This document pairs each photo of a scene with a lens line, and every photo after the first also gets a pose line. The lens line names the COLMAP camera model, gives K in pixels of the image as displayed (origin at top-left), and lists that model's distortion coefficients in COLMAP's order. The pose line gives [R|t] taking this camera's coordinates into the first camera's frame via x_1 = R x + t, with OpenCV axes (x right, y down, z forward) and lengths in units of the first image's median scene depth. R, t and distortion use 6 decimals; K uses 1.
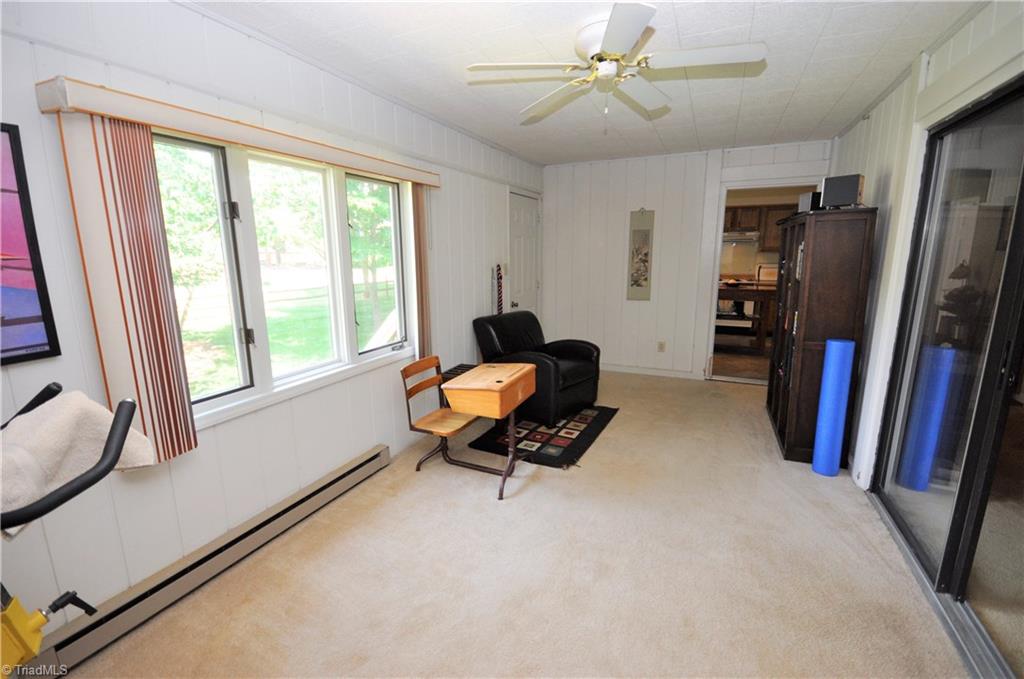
lens RADIAL K [[448.7, 0, 506.0], [0, 448.7, 342.2], [0, 0, 1]] dist [-0.000773, -0.006795]
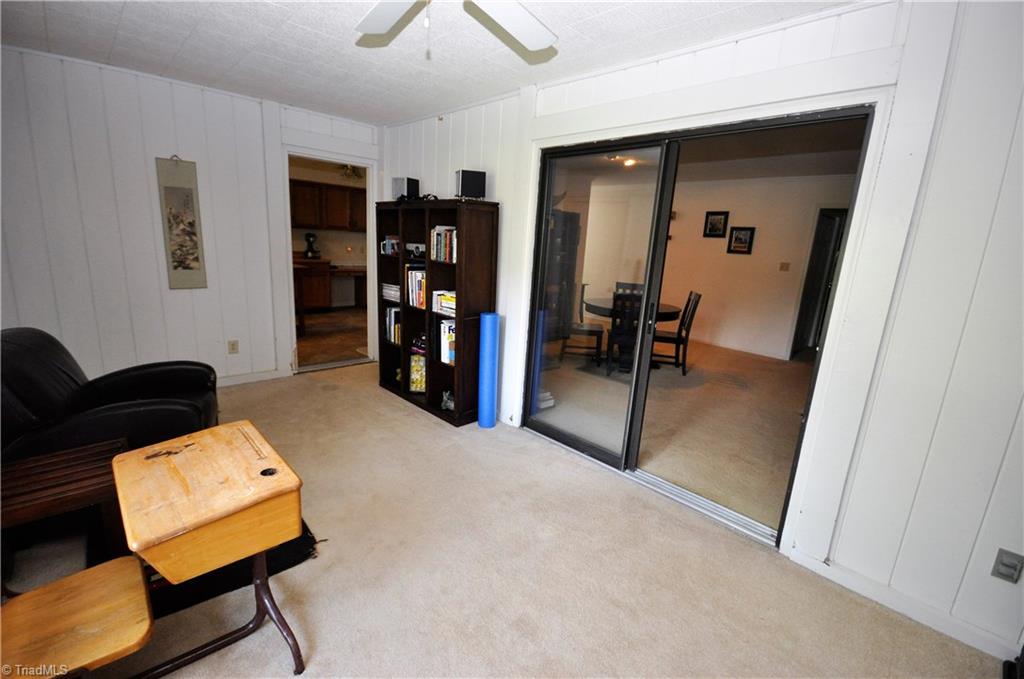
lens RADIAL K [[448.7, 0, 508.6], [0, 448.7, 339.3], [0, 0, 1]] dist [-0.000773, -0.006795]
pose [[0.370343, -0.172164, 0.912801, -0.255879], [0.121389, 0.983217, 0.136196, -0.071648], [-0.920929, 0.060365, 0.385026, 0.380966]]
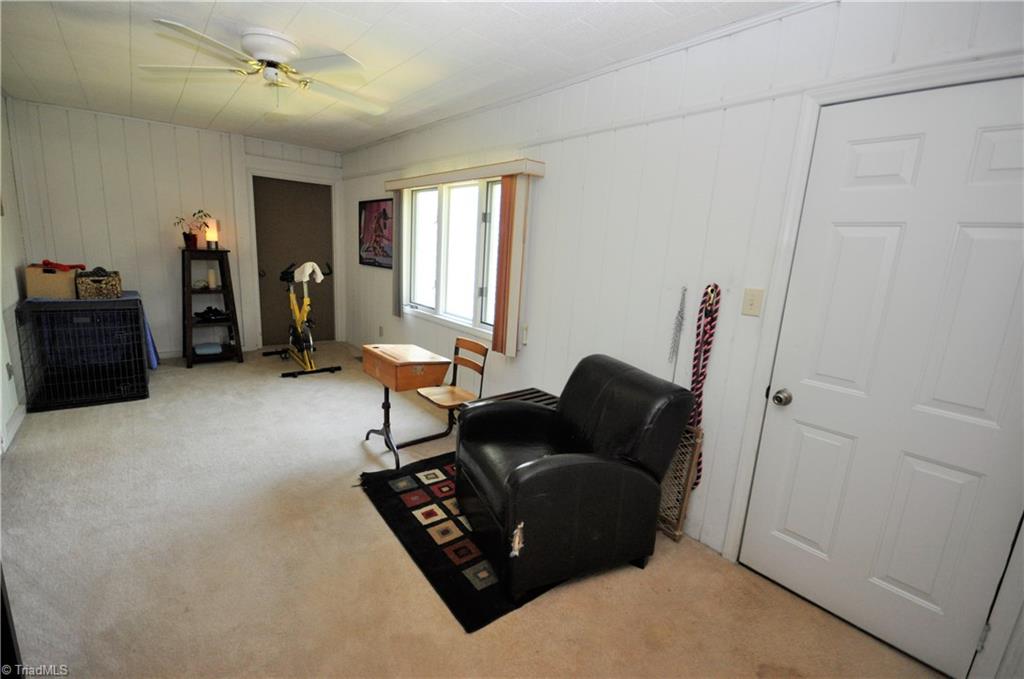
lens RADIAL K [[448.7, 0, 509.7], [0, 448.7, 336.6], [0, 0, 1]] dist [-0.000773, -0.006795]
pose [[-0.438063, 0.176288, -0.881489, 0.624242], [-0.219750, 0.929833, 0.295163, -0.266109], [0.871671, 0.323007, -0.368586, 1.245647]]
